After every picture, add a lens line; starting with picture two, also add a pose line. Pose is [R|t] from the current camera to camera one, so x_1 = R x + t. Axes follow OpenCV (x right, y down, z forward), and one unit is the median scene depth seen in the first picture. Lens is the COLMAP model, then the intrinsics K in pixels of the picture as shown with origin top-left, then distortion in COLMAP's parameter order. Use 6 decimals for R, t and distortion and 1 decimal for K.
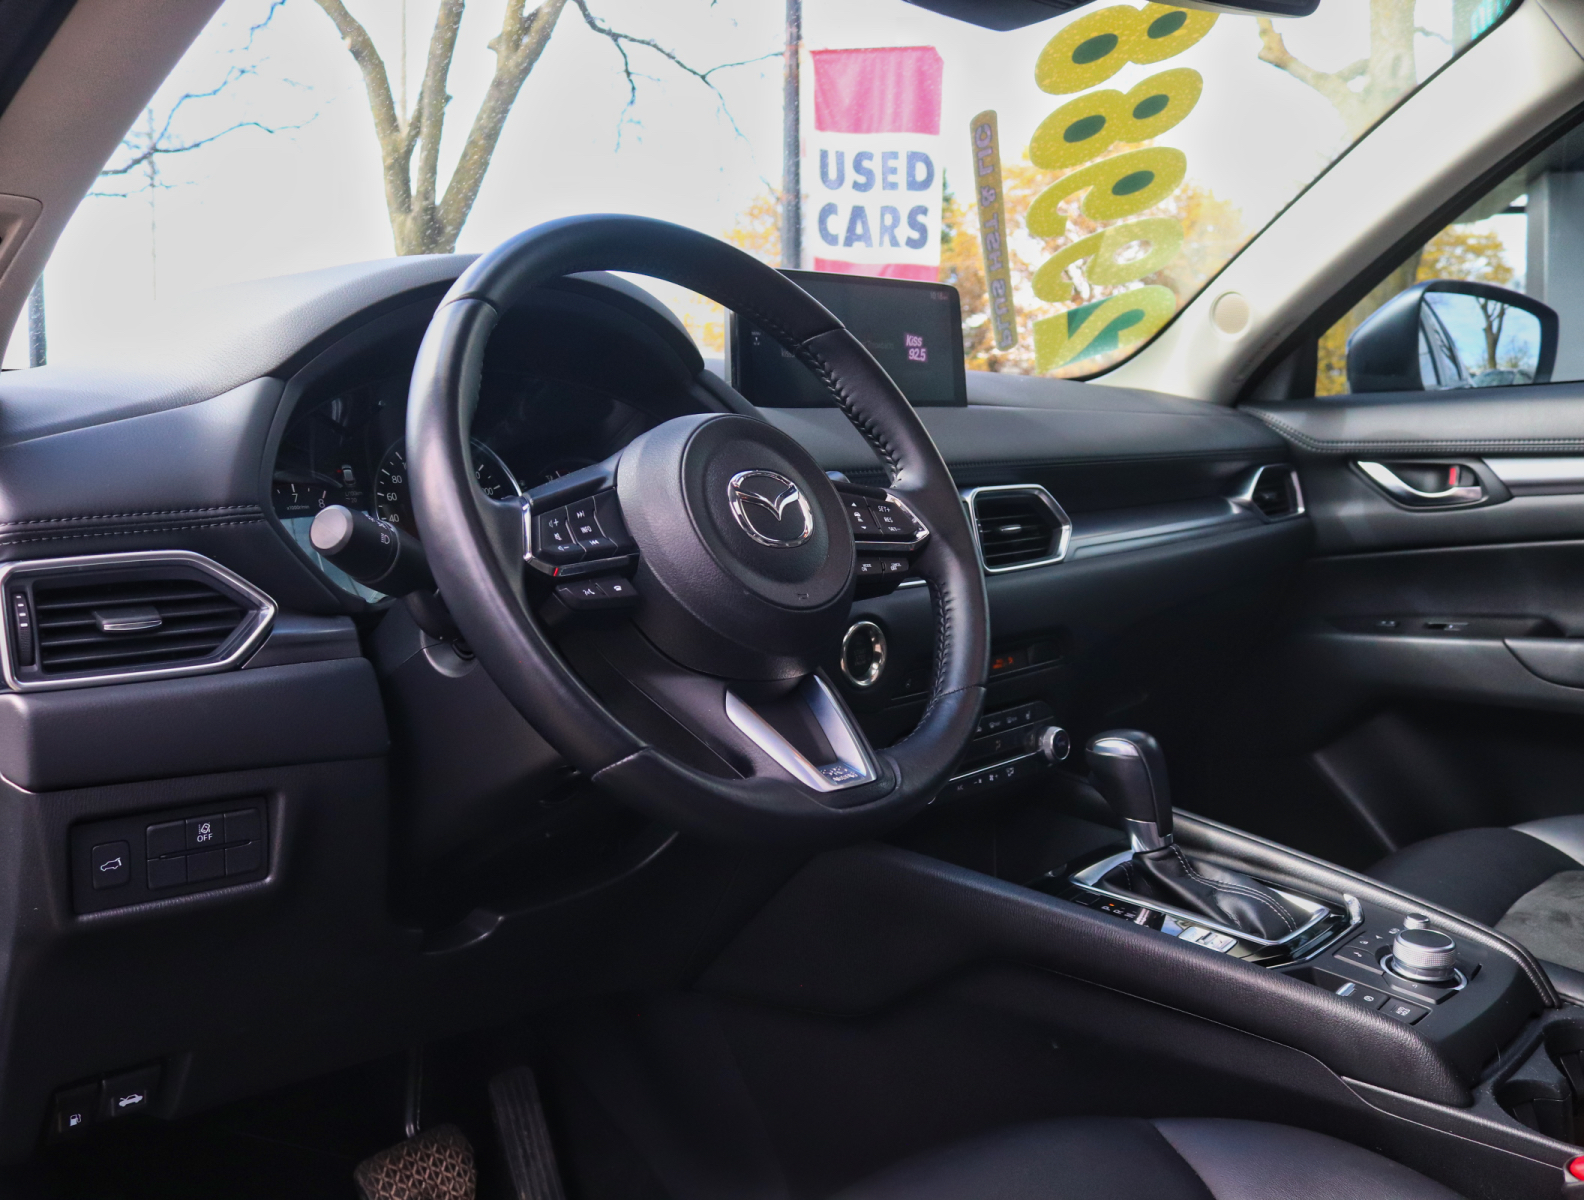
lens RADIAL K [[1485.1, 0, 792.0], [0, 1485.1, 600.0], [0, 0, 1]] dist [-0.161910, 0.133760]
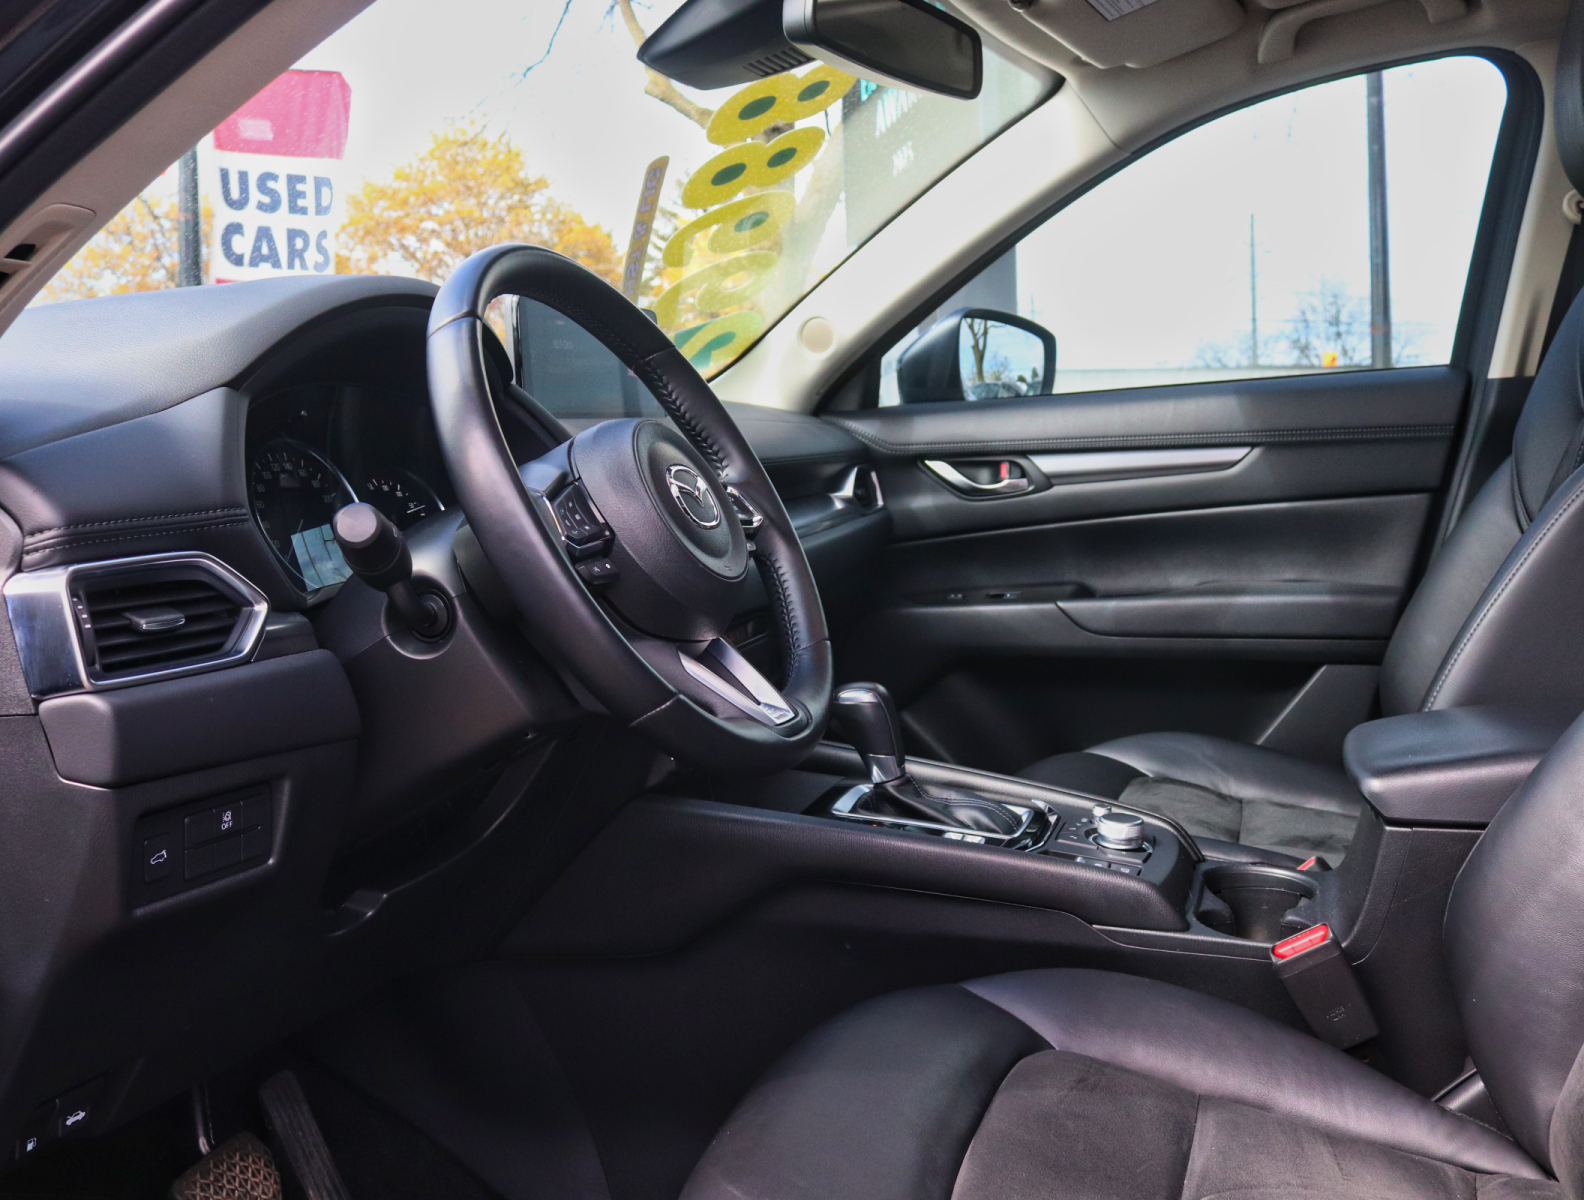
lens RADIAL K [[1485.1, 0, 792.0], [0, 1485.1, 600.0], [0, 0, 1]] dist [-0.161910, 0.133760]
pose [[0.914221, -0.055982, 0.401330, -0.241355], [0.061840, 0.998085, -0.001646, 0.015706], [-0.400469, 0.026323, 0.915932, -0.069399]]
